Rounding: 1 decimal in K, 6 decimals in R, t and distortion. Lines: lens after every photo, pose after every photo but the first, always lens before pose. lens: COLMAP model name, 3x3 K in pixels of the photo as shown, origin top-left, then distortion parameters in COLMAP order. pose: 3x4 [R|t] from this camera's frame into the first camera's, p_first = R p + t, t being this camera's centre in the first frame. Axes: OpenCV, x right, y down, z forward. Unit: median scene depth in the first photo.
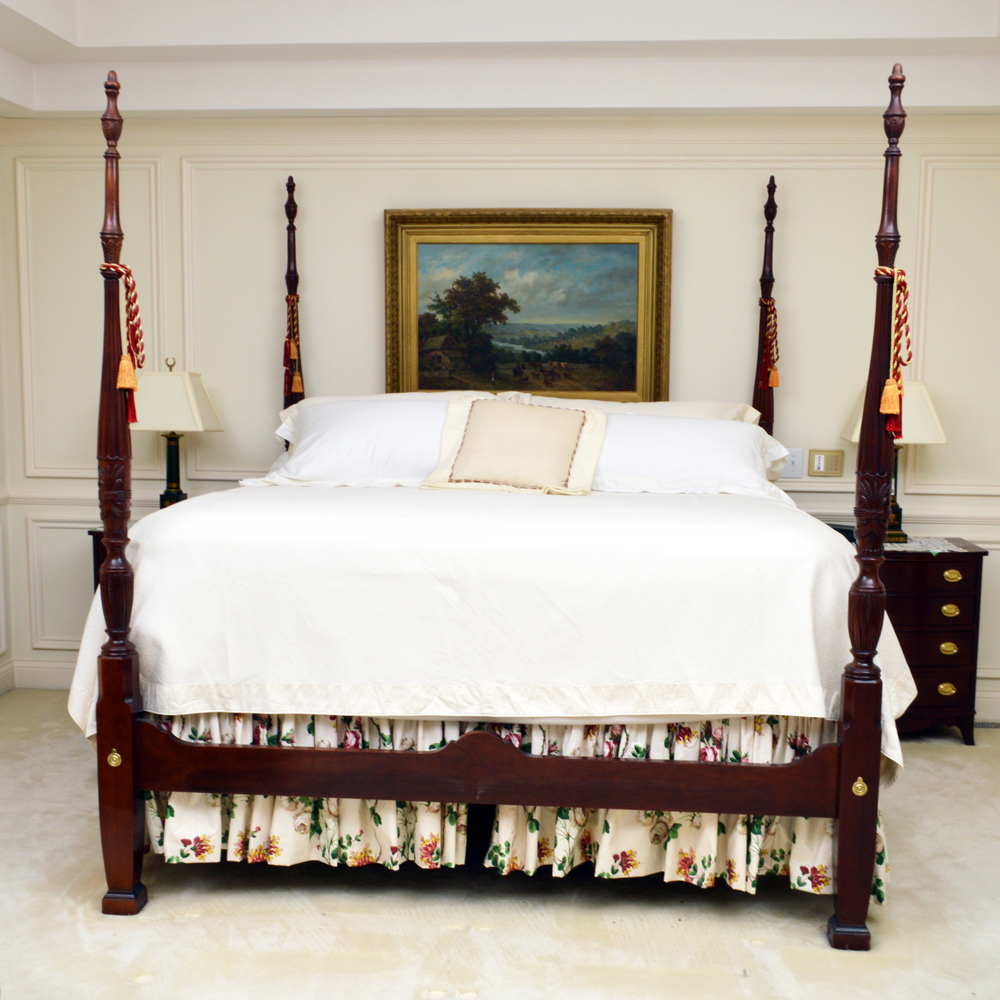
lens RADIAL K [[1308.2, 0, 481.1], [0, 1308.2, 529.2], [0, 0, 1]] dist [-0.013030, 0.000000]
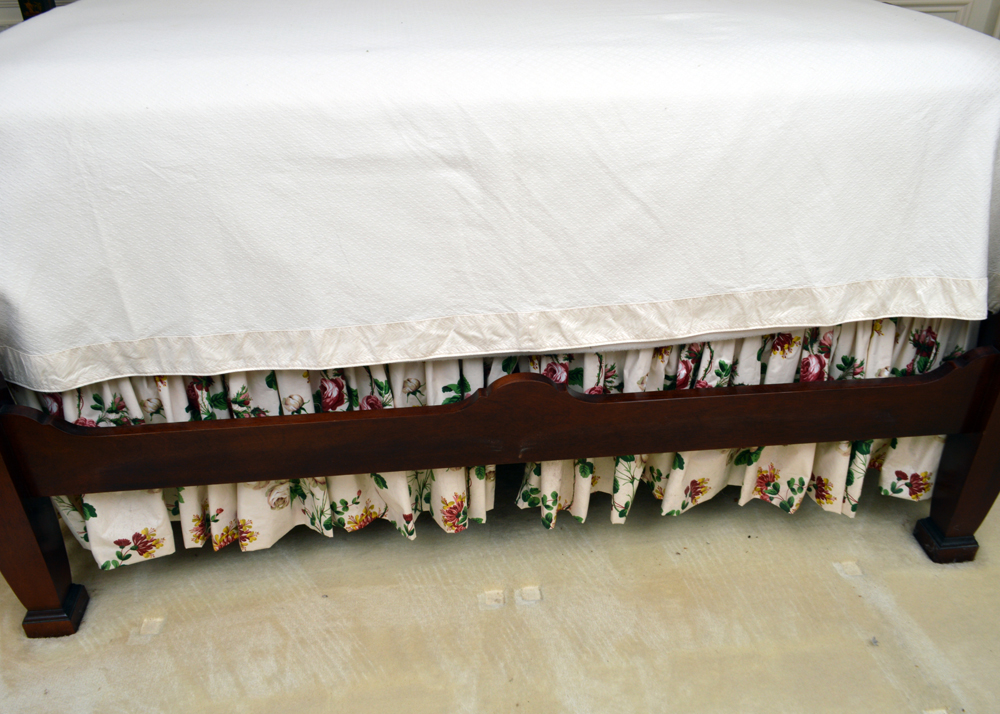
lens RADIAL K [[849.8, 0, 500.9], [0, 849.8, 362.1], [0, 0, 1]] dist [-0.020922, 0.011972]
pose [[0.982458, -0.113152, 0.148235, -0.077203], [0.039843, 0.903893, 0.425899, -0.046490], [-0.182180, -0.412521, 0.892545, 0.589210]]
